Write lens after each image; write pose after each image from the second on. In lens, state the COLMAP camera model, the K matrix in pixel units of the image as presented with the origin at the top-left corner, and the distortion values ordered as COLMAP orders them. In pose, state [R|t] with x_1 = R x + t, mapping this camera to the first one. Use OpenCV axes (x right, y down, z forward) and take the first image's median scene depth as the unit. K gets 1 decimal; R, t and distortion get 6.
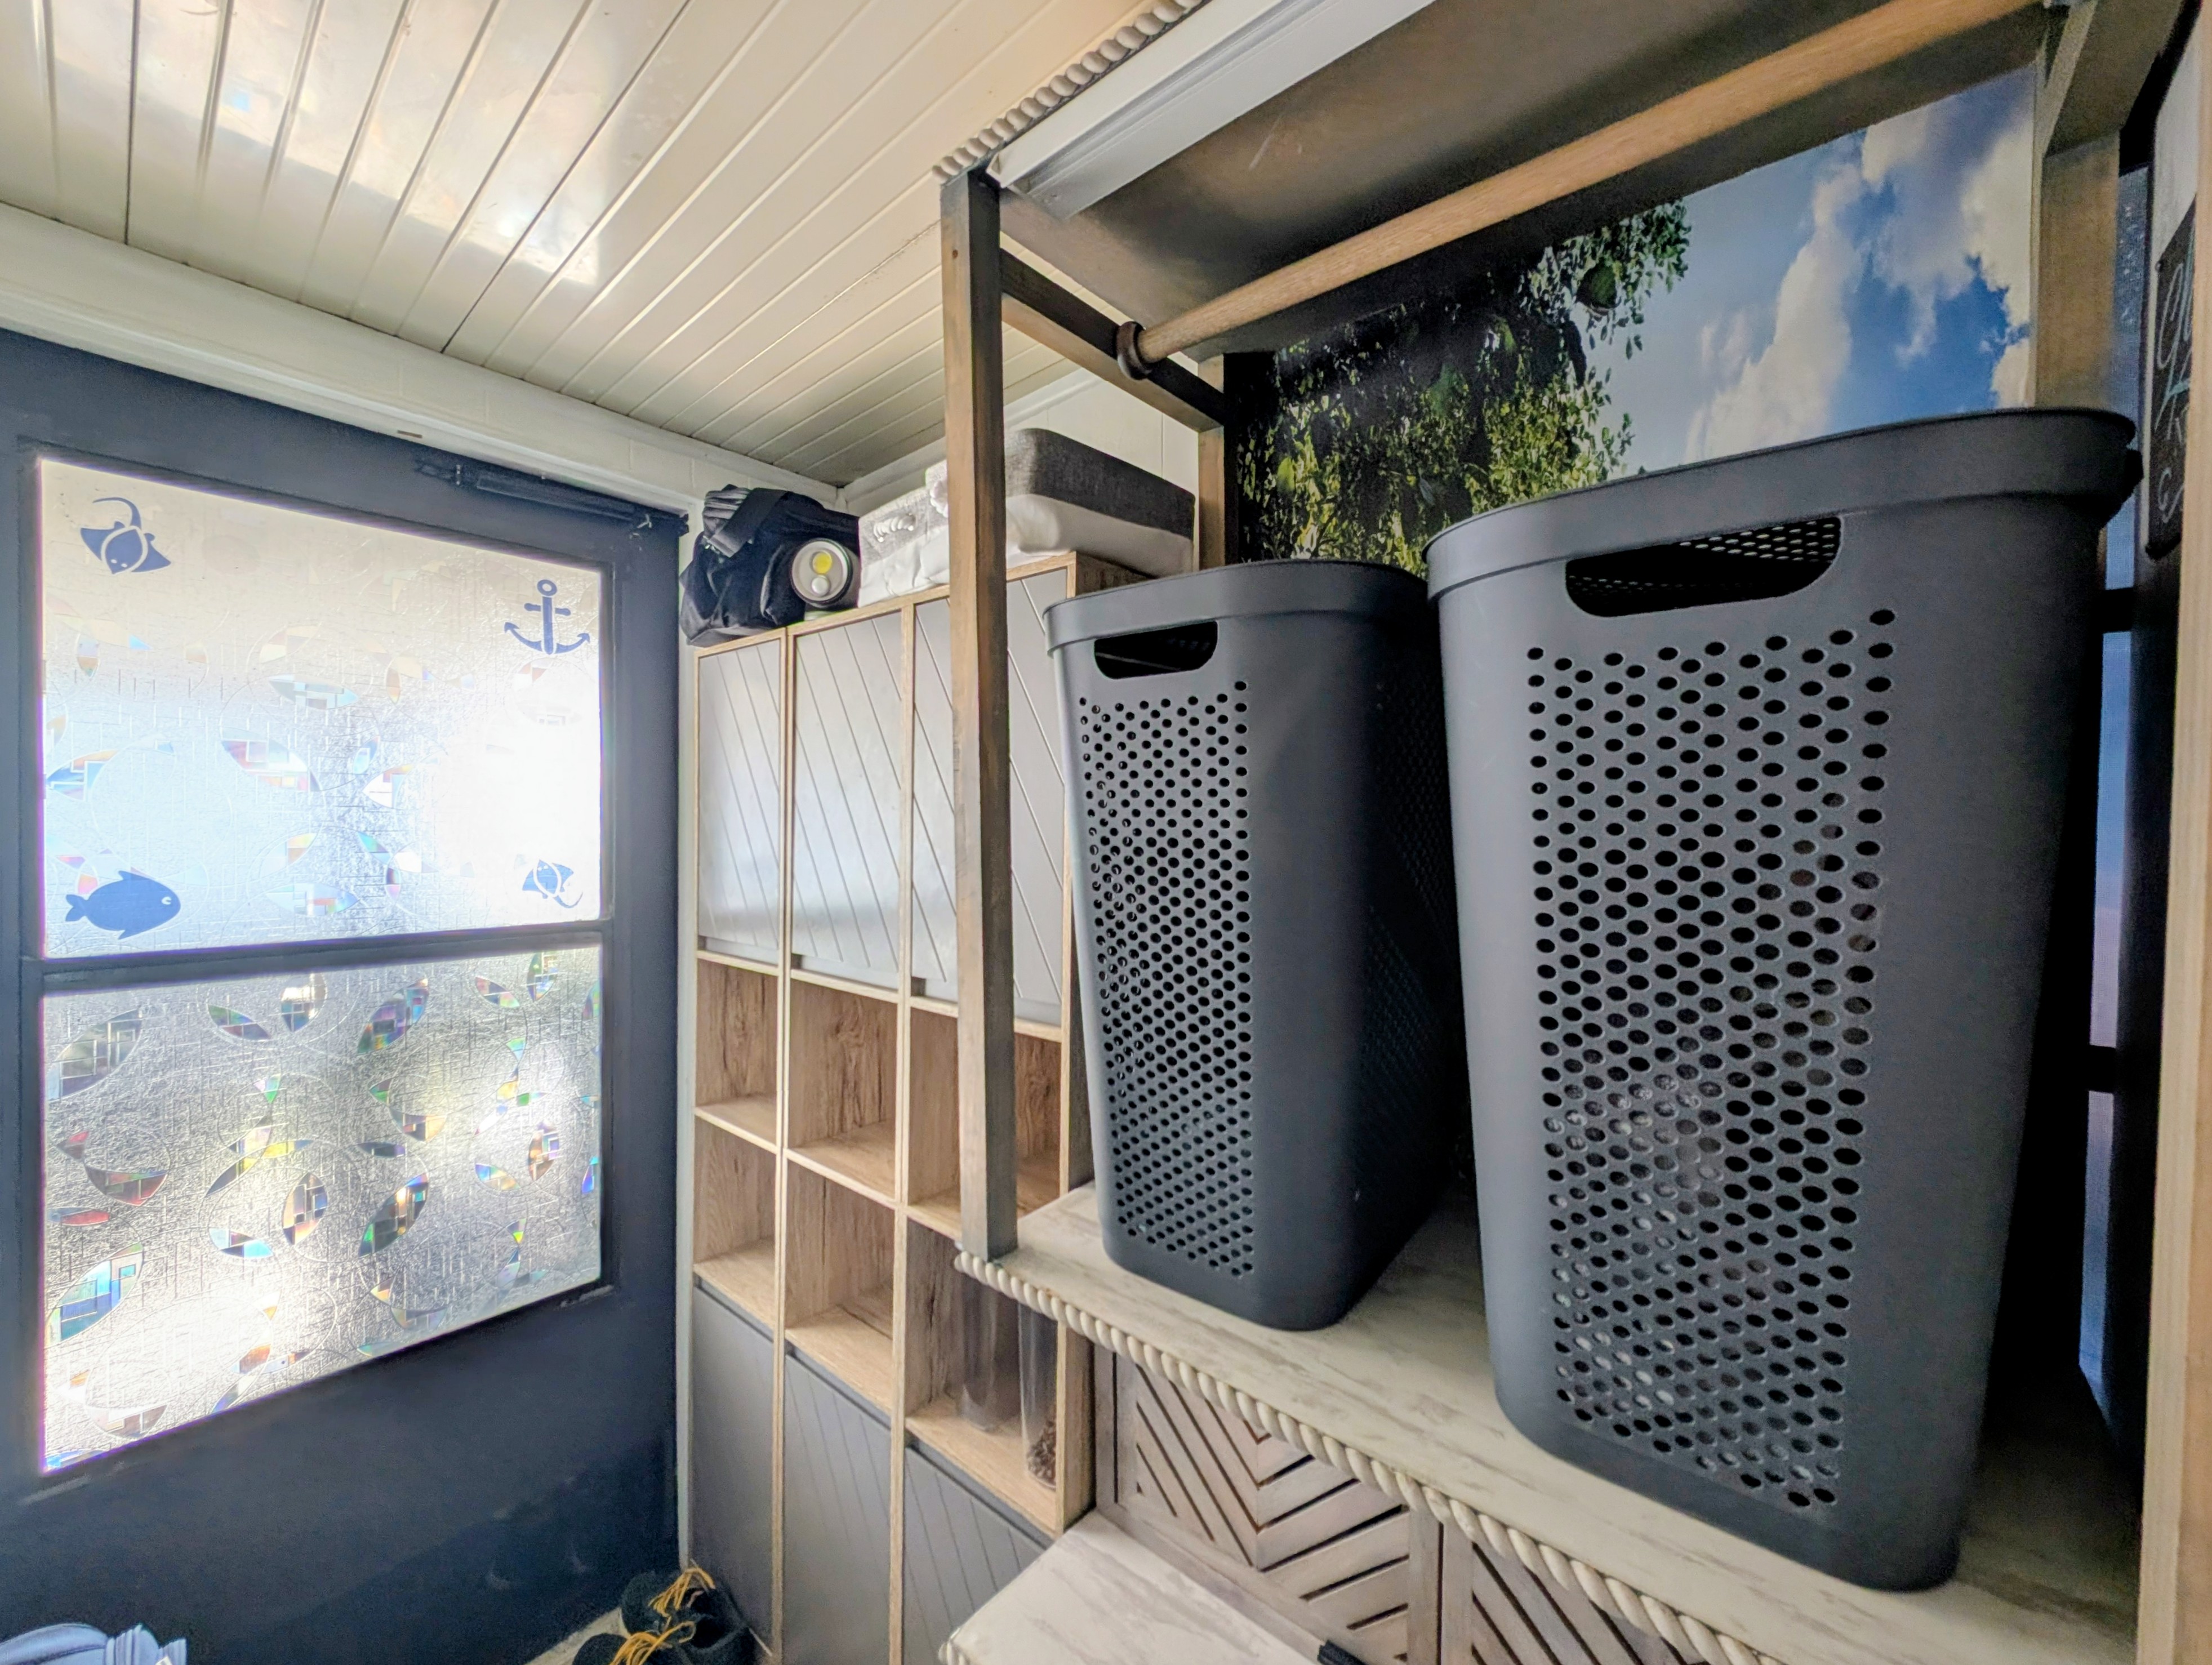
lens RADIAL K [[870.4, 0, 1102.3], [0, 870.4, 834.8], [0, 0, 1]] dist [0.017064, -0.007595]
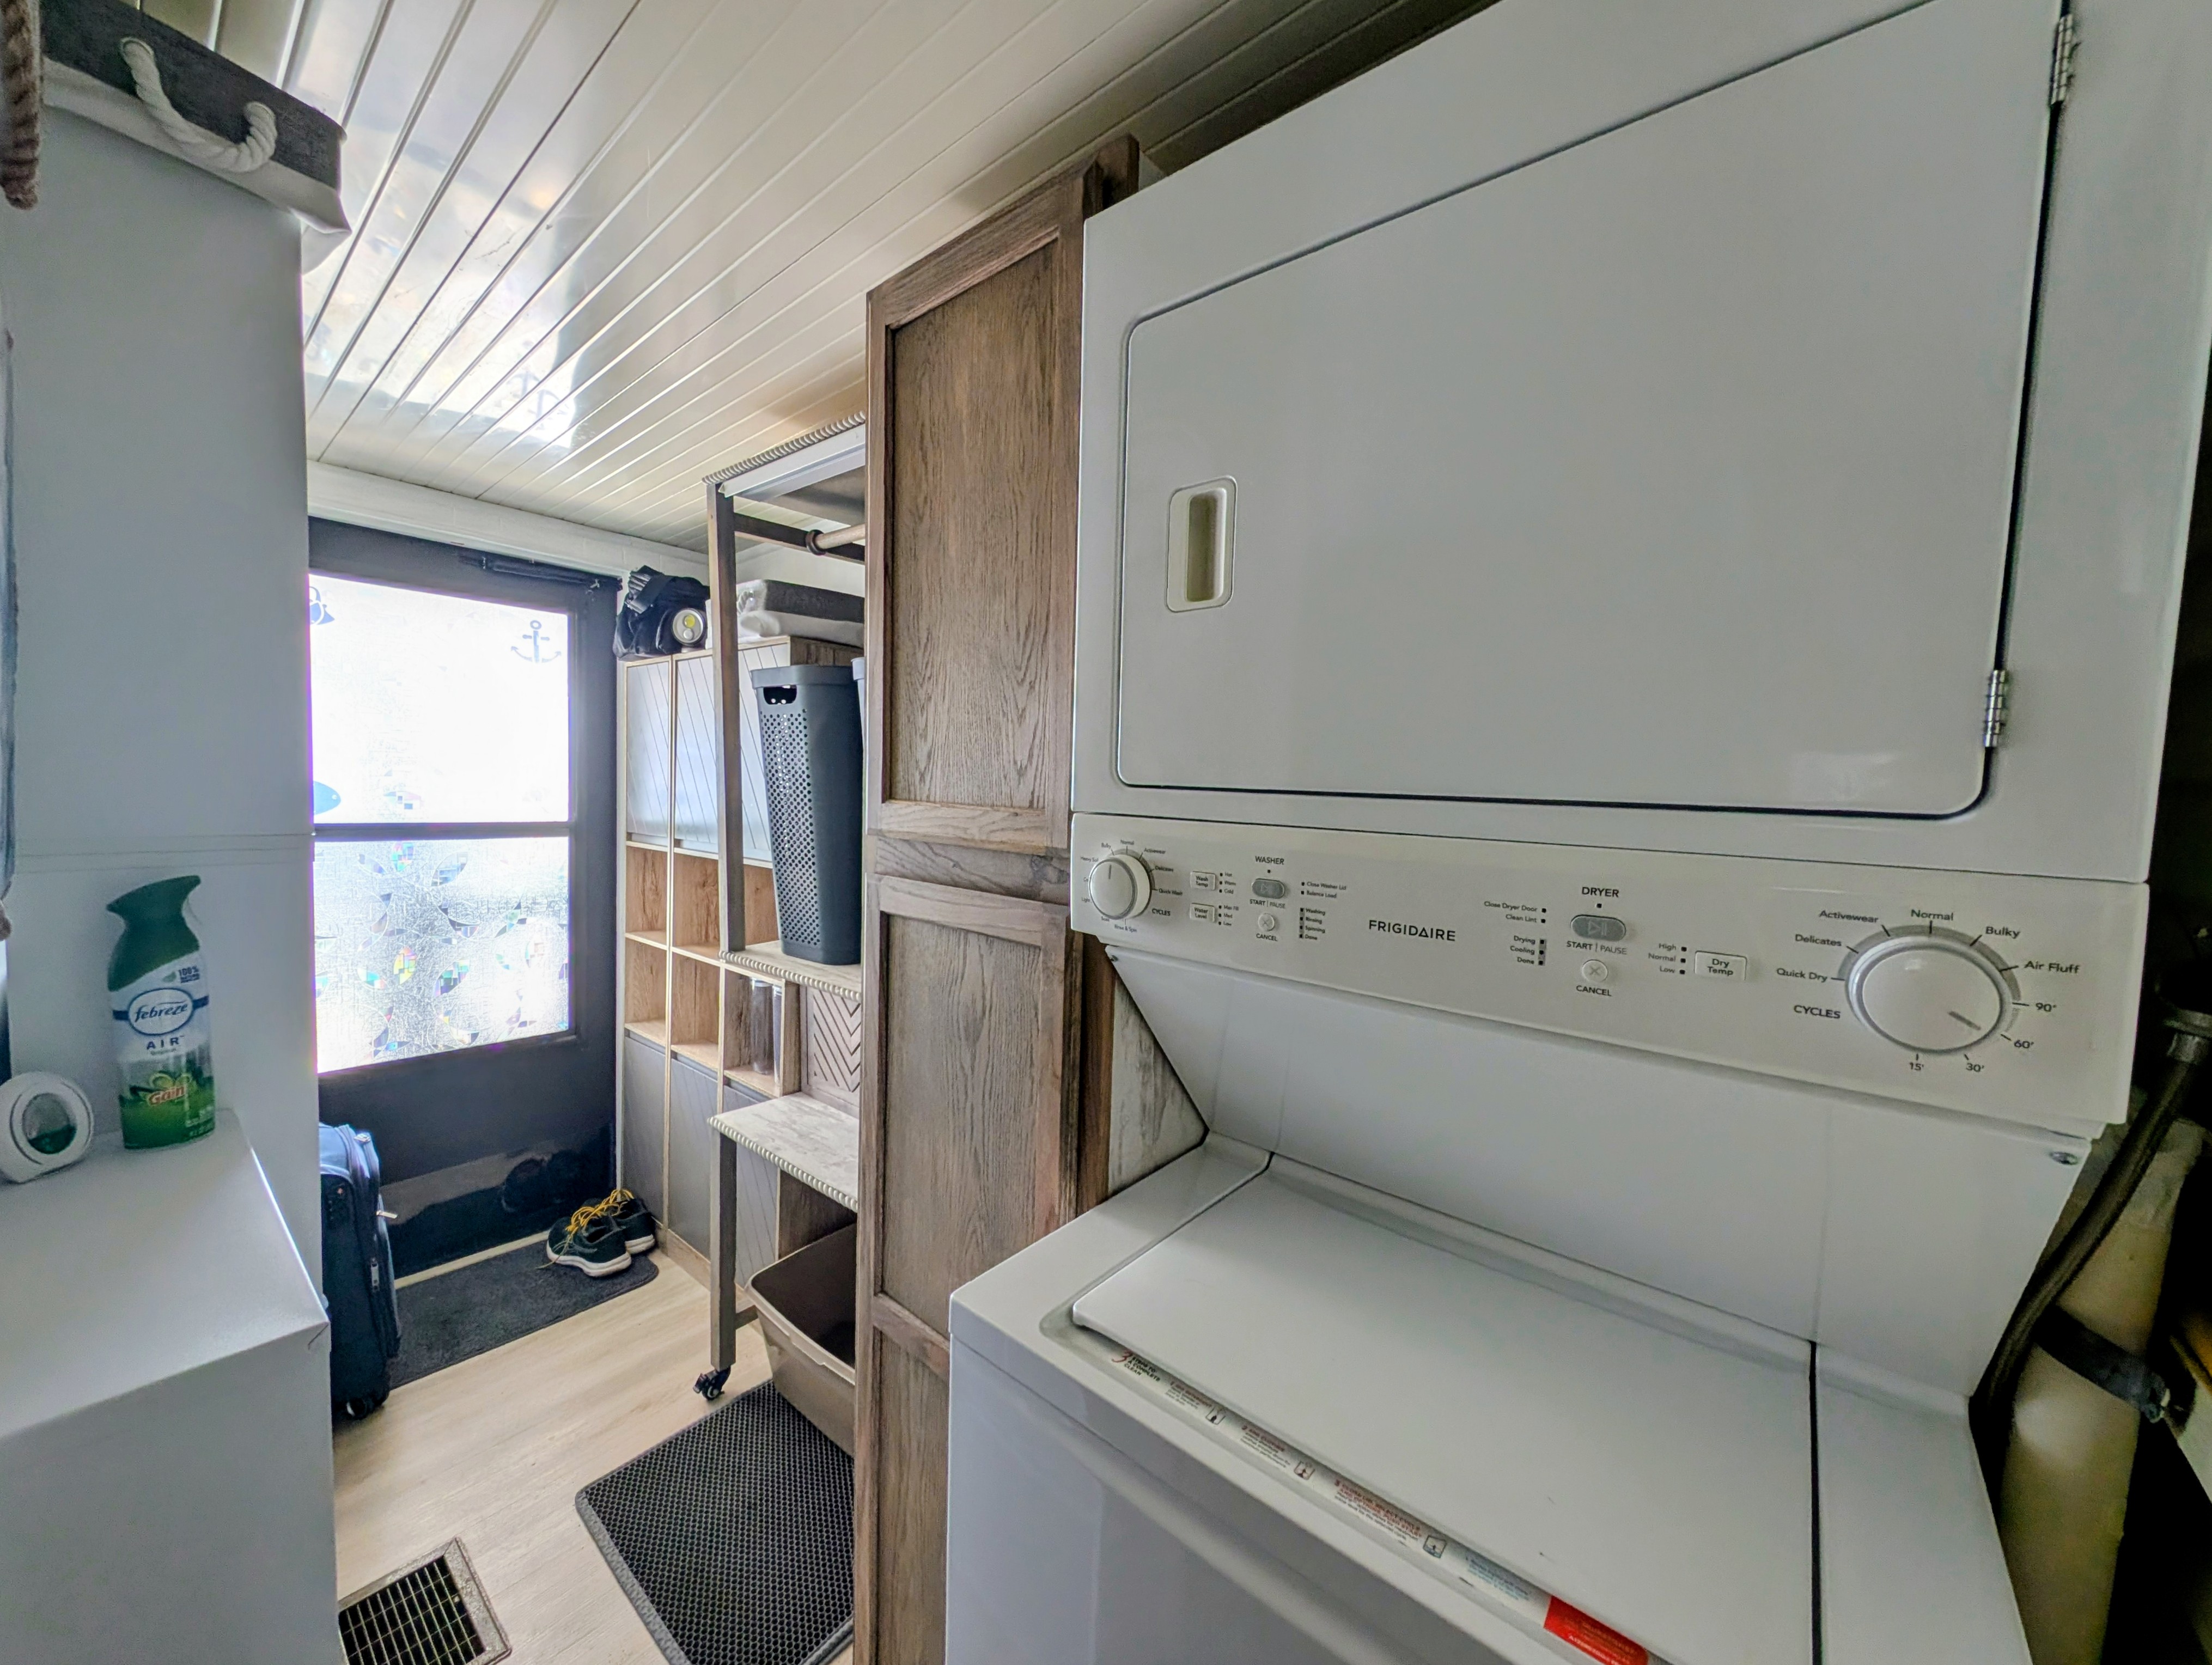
lens RADIAL K [[836.7, 0, 1105.0], [0, 836.7, 832.3], [0, 0, 1]] dist [0.000829, -0.000236]
pose [[0.999369, 0.020861, 0.028751, 0.480495], [-0.022021, 0.998931, 0.040636, 0.033945], [-0.027873, -0.041243, 0.998760, -0.745062]]
